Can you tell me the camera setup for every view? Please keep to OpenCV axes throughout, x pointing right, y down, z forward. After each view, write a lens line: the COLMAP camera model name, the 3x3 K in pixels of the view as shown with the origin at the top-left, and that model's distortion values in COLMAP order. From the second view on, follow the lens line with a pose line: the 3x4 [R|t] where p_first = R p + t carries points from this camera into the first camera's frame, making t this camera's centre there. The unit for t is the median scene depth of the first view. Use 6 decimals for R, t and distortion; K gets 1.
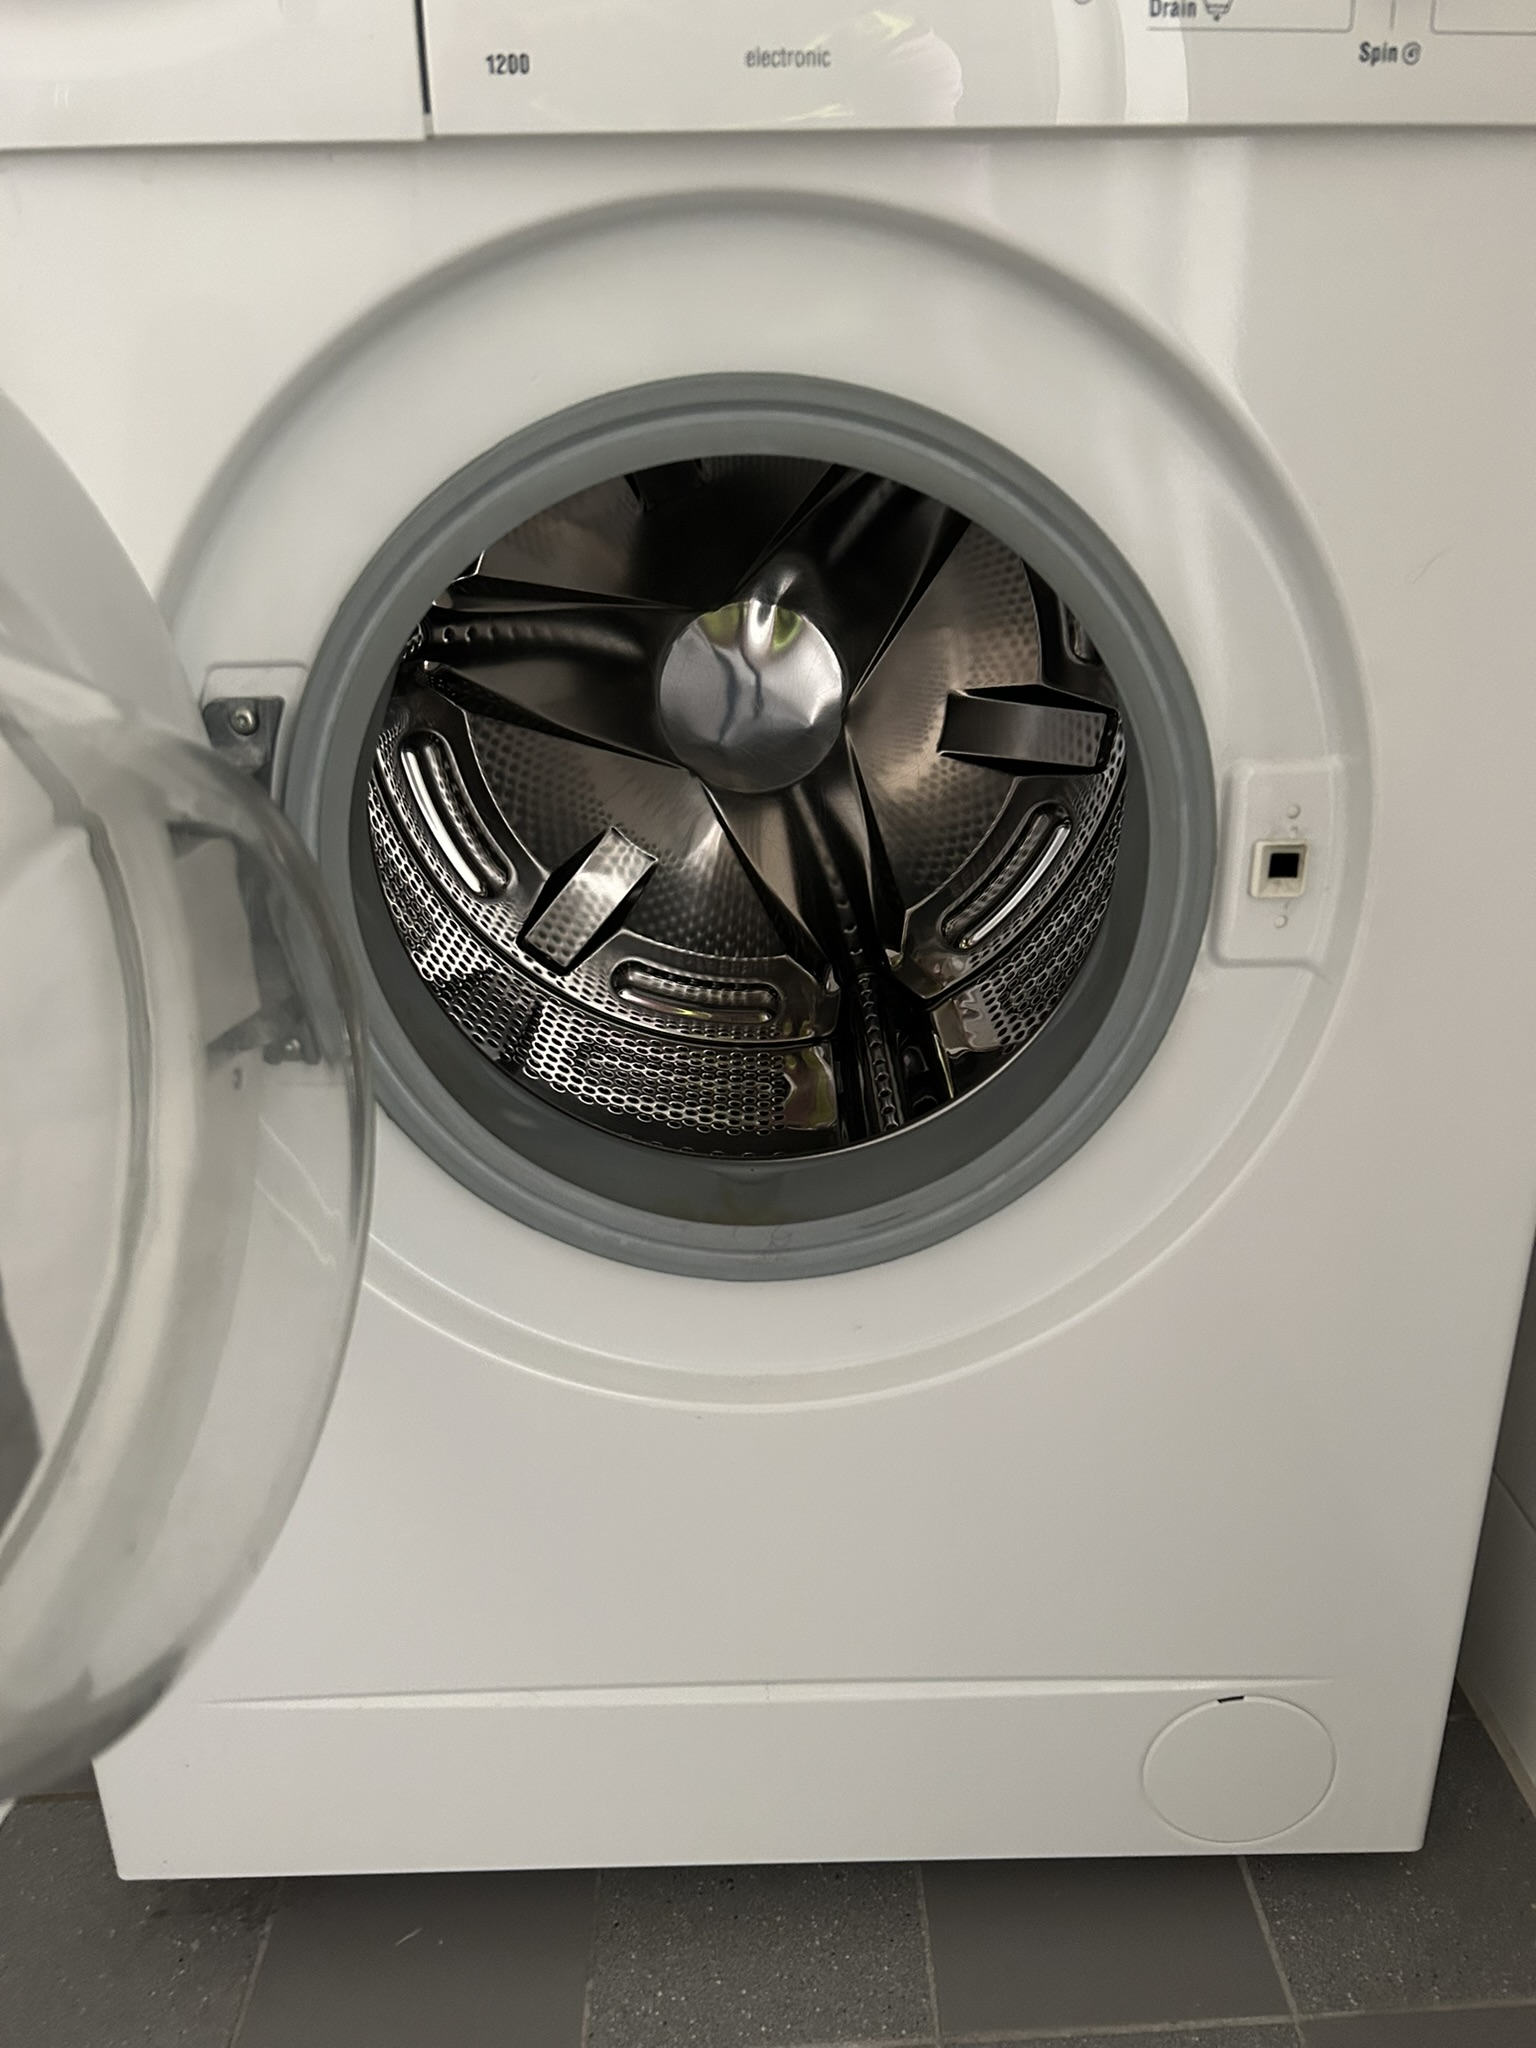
lens RADIAL K [[1596.5, 0, 761.3], [0, 1596.5, 1037.0], [0, 0, 1]] dist [0.071937, -0.070712]
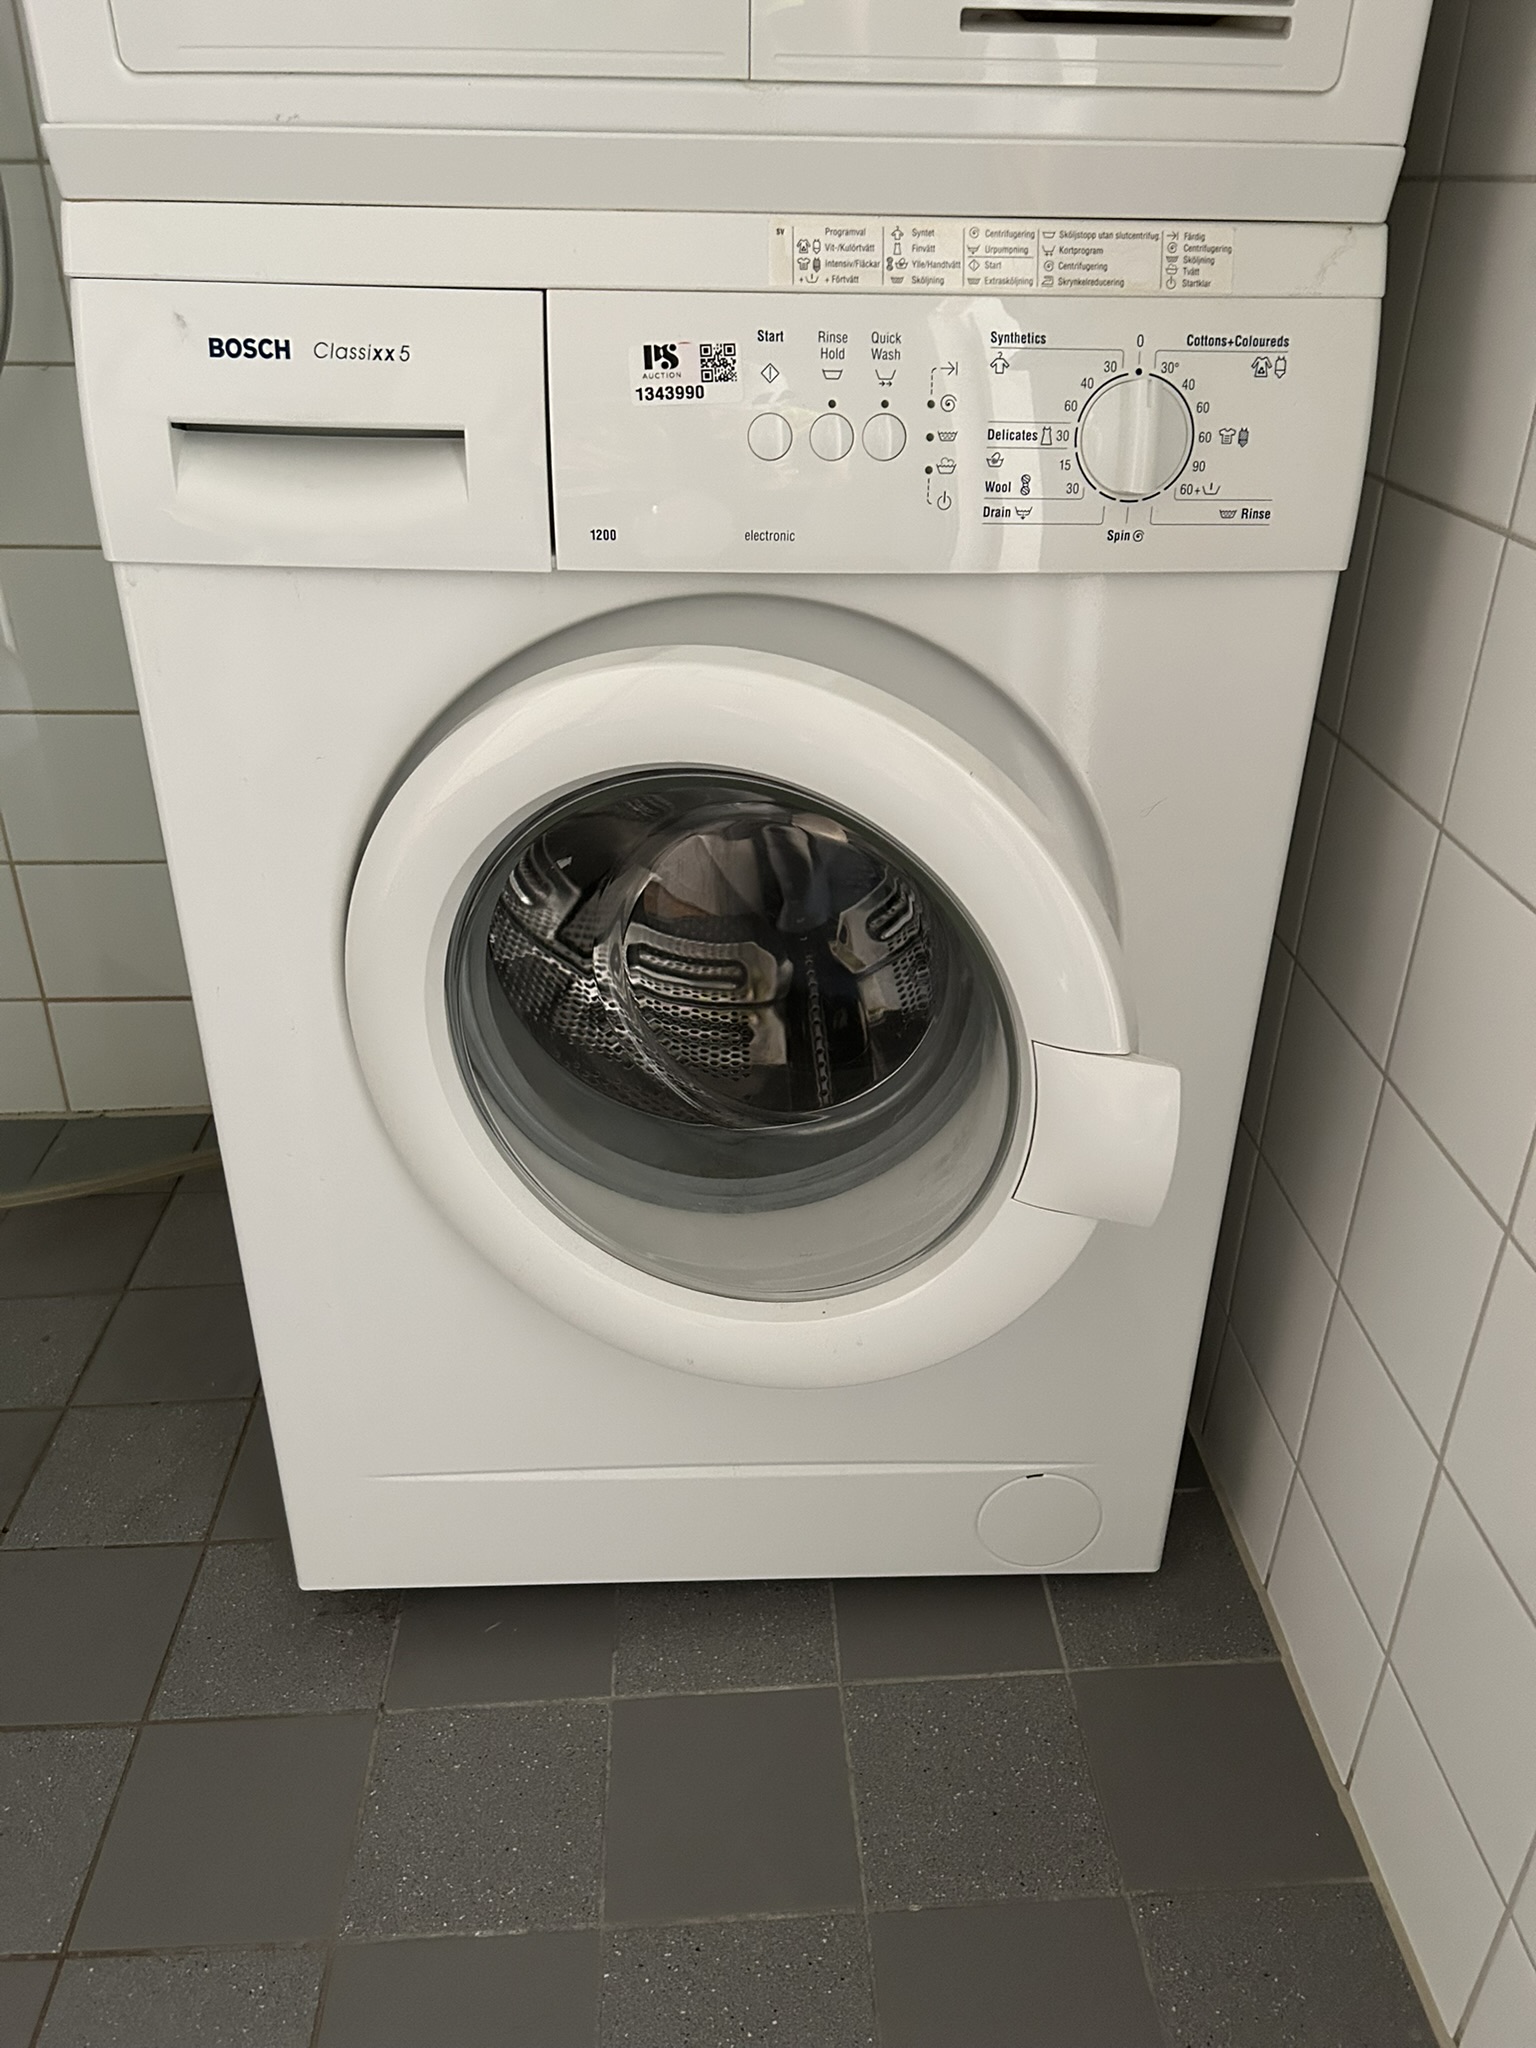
lens RADIAL K [[1596.5, 0, 772.0], [0, 1596.5, 1018.2], [0, 0, 1]] dist [0.071937, -0.070712]
pose [[0.999187, 0.014173, 0.037747, -0.023902], [-0.018129, 0.994138, 0.106592, -0.179618], [-0.036015, -0.107190, 0.993586, -0.457692]]
